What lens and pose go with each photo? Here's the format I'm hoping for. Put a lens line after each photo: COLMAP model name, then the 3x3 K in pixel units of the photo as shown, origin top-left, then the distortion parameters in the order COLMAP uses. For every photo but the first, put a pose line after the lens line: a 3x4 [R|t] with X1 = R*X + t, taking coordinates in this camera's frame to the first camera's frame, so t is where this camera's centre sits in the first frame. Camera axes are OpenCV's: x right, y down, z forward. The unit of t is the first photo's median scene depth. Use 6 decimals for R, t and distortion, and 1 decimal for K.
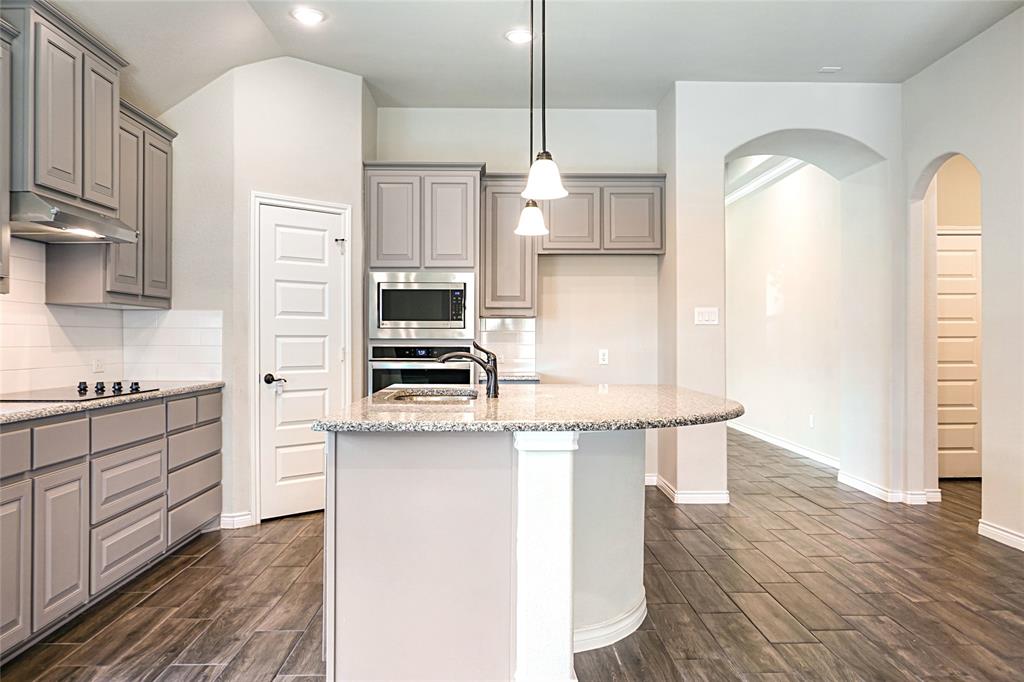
lens RADIAL K [[772.1, 0, 500.7], [0, 772.1, 341.3], [0, 0, 1]] dist [-0.022113, 0.002738]
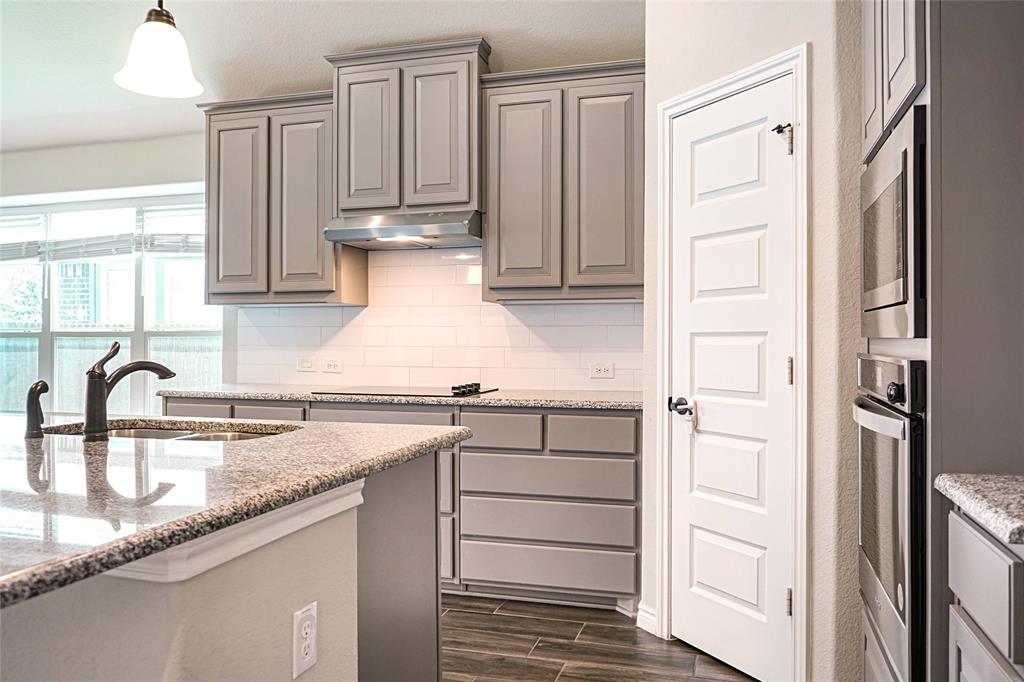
lens RADIAL K [[783.0, 0, 524.3], [0, 783.0, 341.3], [0, 0, 1]] dist [-0.007456, 0.000962]
pose [[-0.290023, -0.000930, -0.957019, 0.314439], [-0.004190, 0.999991, 0.000297, -0.001021], [0.957010, 0.004096, -0.290025, 1.067566]]
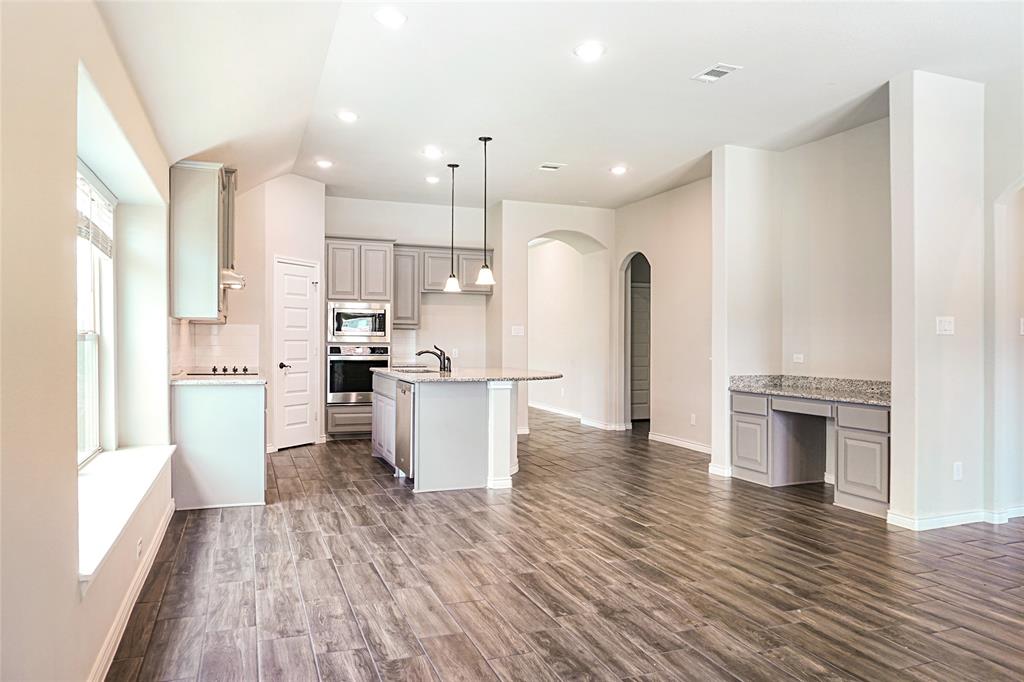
lens RADIAL K [[699.6, 0, 512.0], [0, 699.6, 341.0], [0, 0, 1]] dist [-0.008000, 0.002377]
pose [[0.937065, 0.009056, 0.349037, -0.363051], [-0.009528, 0.999955, -0.000366, -0.009558], [-0.349025, -0.002983, 0.937109, -0.611999]]
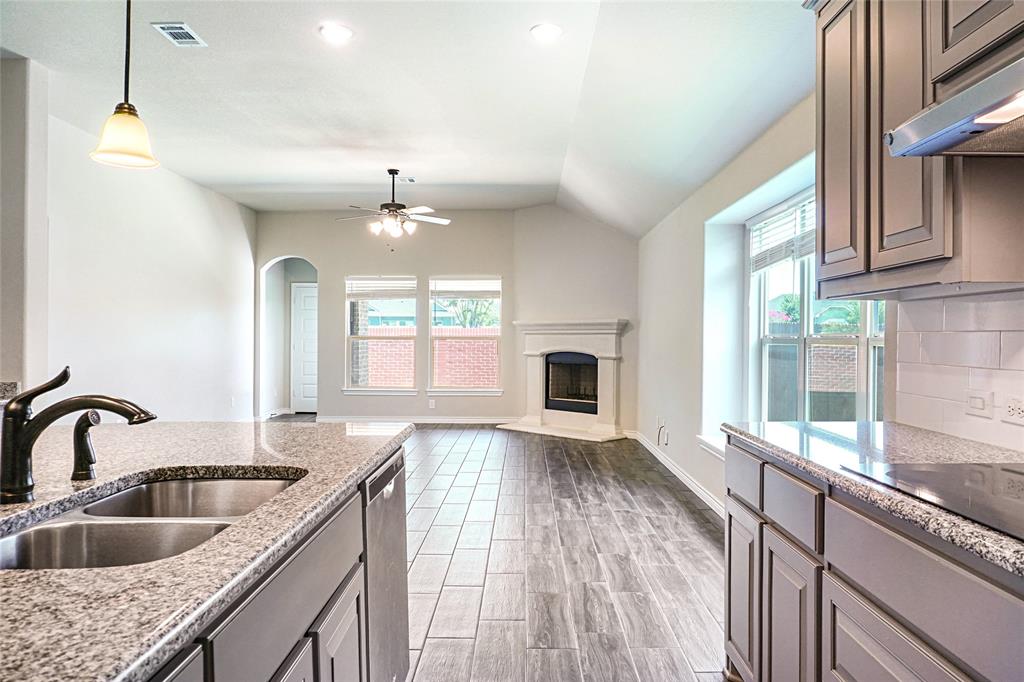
lens RADIAL K [[699.6, 0, 512.0], [0, 699.6, 341.0], [0, 0, 1]] dist [-0.008000, 0.002377]
pose [[-0.999614, -0.001914, 0.027727, -0.198944], [-0.001755, 0.999982, 0.005753, -0.010245], [-0.027738, 0.005702, -0.999599, 1.010110]]
